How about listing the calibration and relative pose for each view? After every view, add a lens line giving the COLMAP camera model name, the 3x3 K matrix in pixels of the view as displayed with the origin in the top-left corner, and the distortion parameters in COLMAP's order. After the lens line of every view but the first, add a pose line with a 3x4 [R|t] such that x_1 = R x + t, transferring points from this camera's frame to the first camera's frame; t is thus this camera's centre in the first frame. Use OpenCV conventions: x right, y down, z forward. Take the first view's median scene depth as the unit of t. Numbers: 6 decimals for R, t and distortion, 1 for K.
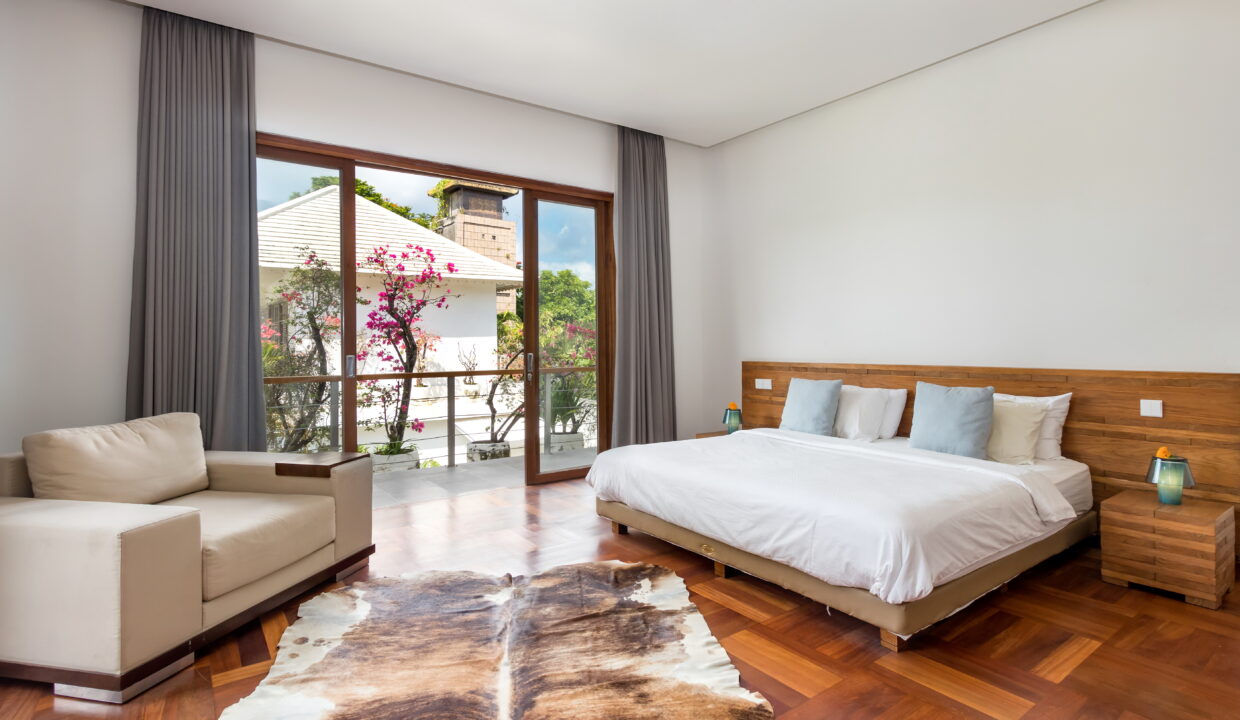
lens RADIAL K [[608.7, 0, 620.4], [0, 608.7, 341.1], [0, 0, 1]] dist [0.000242, 0.000170]
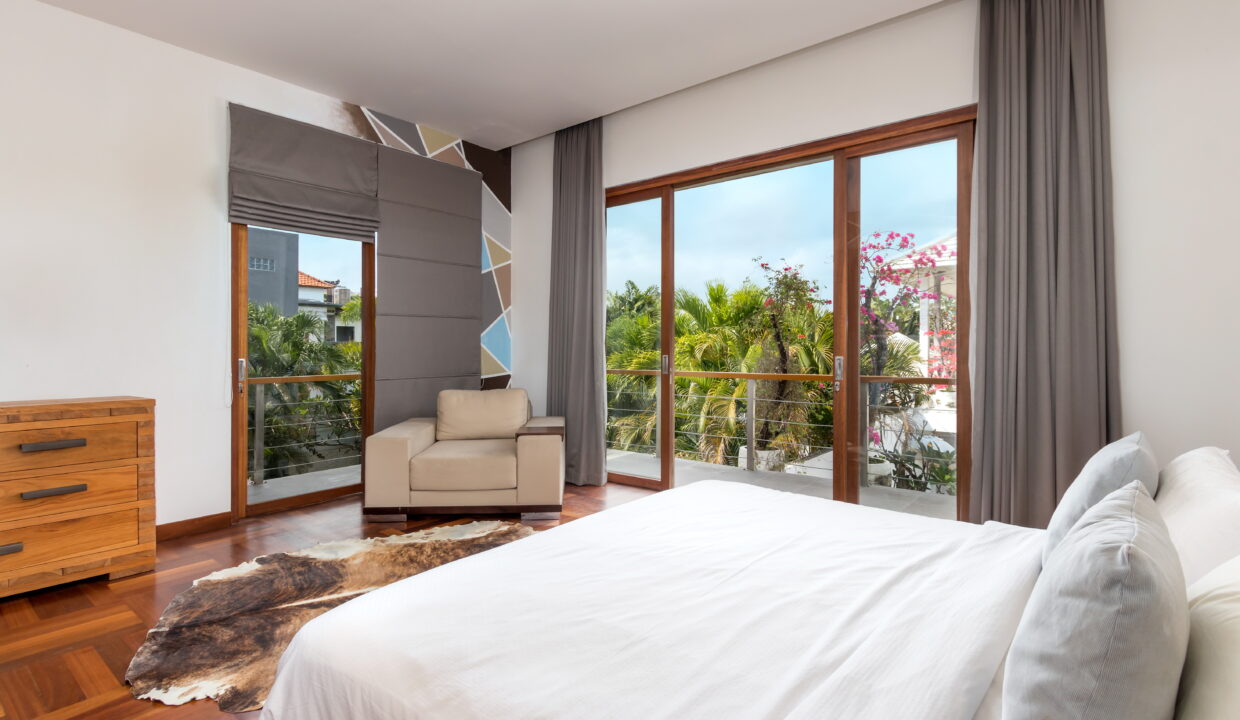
lens RADIAL K [[588.0, 0, 620.0], [0, 588.0, 360.0], [0, 0, 1]] dist [-0.000743, 0.000348]
pose [[0.269158, 0.024316, -0.962789, 1.100102], [-0.001844, 0.999692, 0.024733, 0.003818], [0.963094, -0.004882, 0.269120, 1.103580]]
